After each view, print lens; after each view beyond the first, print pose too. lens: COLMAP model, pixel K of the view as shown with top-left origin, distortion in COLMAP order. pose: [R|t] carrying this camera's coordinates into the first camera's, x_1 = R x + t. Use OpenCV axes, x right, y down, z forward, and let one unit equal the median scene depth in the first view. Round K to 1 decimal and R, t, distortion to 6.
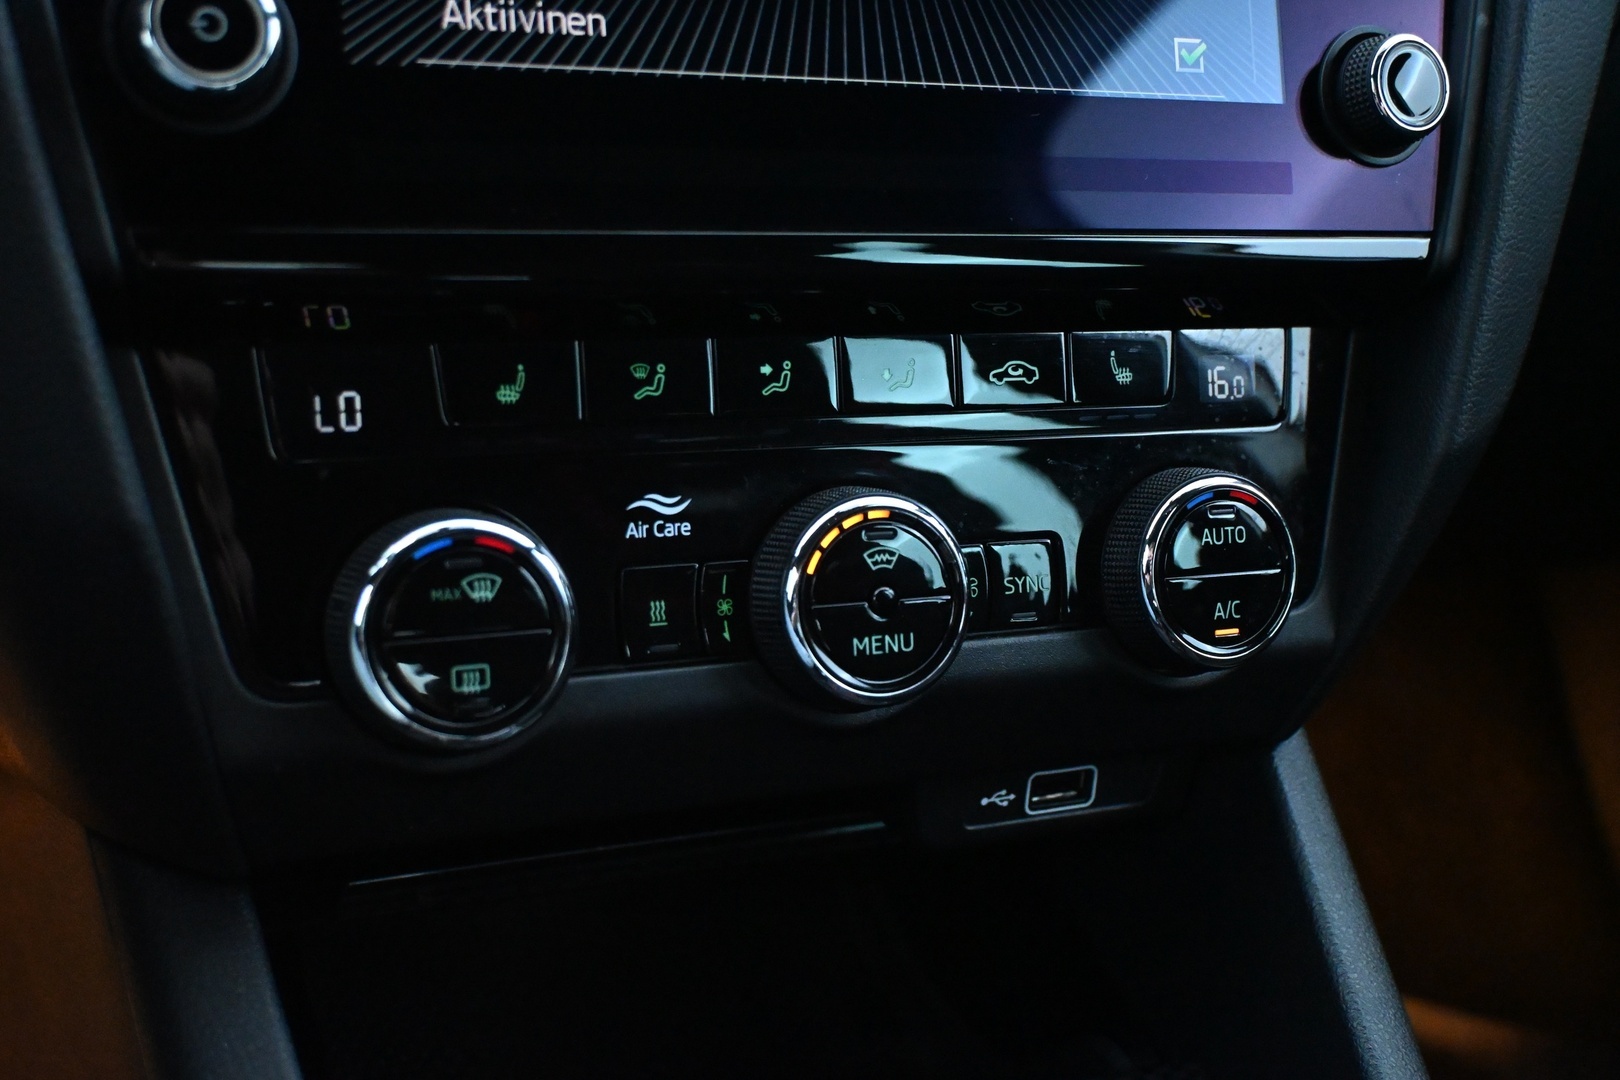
lens RADIAL K [[1967.6, 0, 811.0], [0, 1967.6, 534.9], [0, 0, 1]] dist [-0.004426, 0.000000]
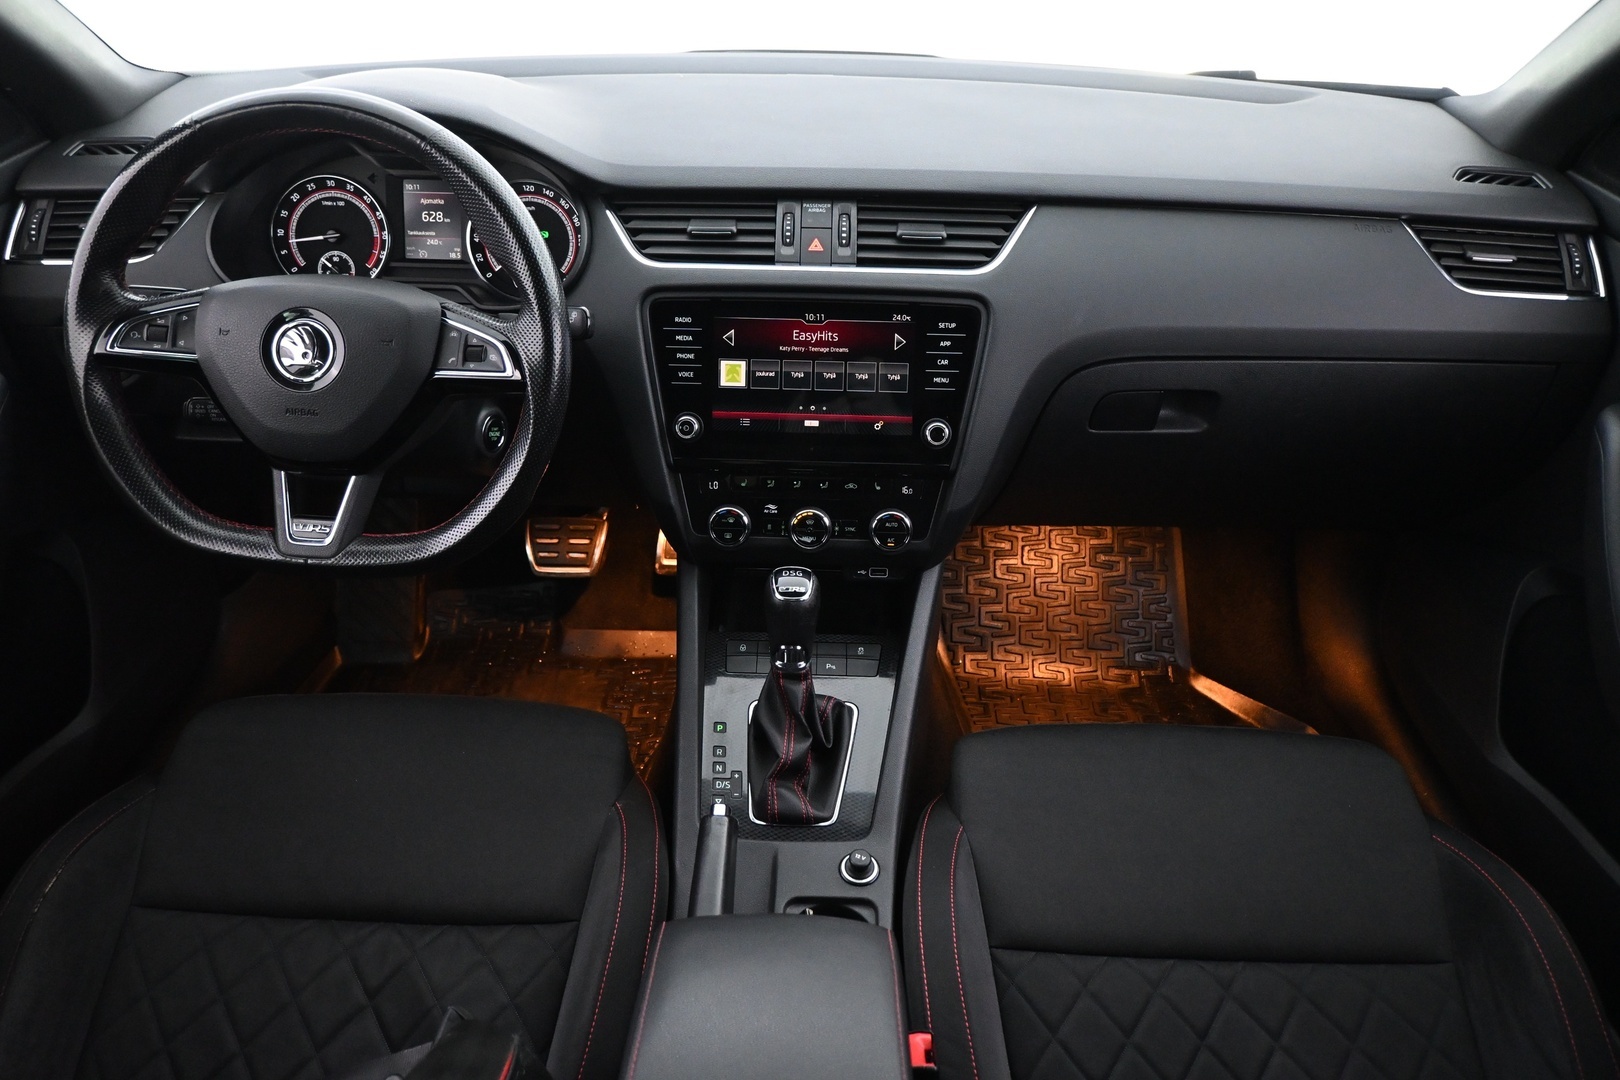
lens RADIAL K [[1152.5, 0, 810.6], [0, 1152.5, 547.1], [0, 0, 1]] dist [-0.012487, 0.012416]
pose [[0.900113, 0.149481, -0.409210, 1.322978], [-0.087809, 0.982265, 0.165666, -0.437858], [0.426716, -0.113186, 0.897275, -1.780259]]
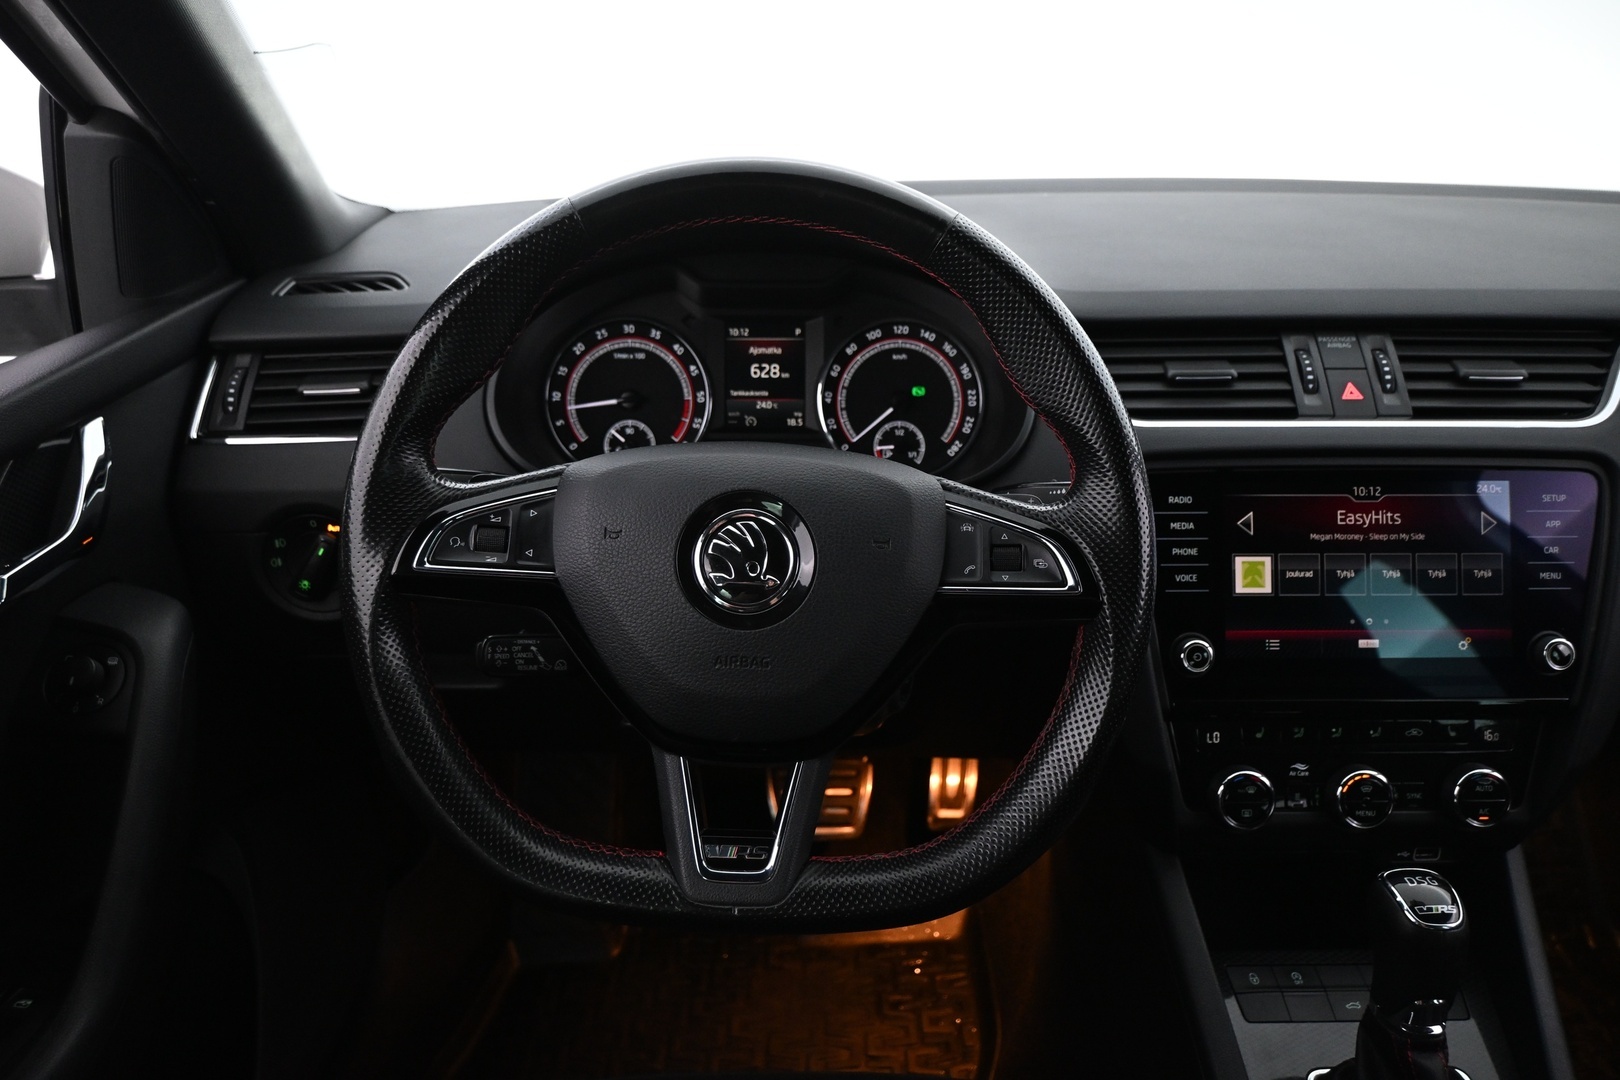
lens RADIAL K [[1152.5, 0, 824.1], [0, 1152.5, 539.2], [0, 0, 1]] dist [-0.012487, 0.012416]
pose [[0.913093, 0.054618, -0.404076, -0.044318], [-0.061150, 0.998123, -0.003267, -0.376216], [0.403139, 0.027692, 0.914720, -1.313769]]
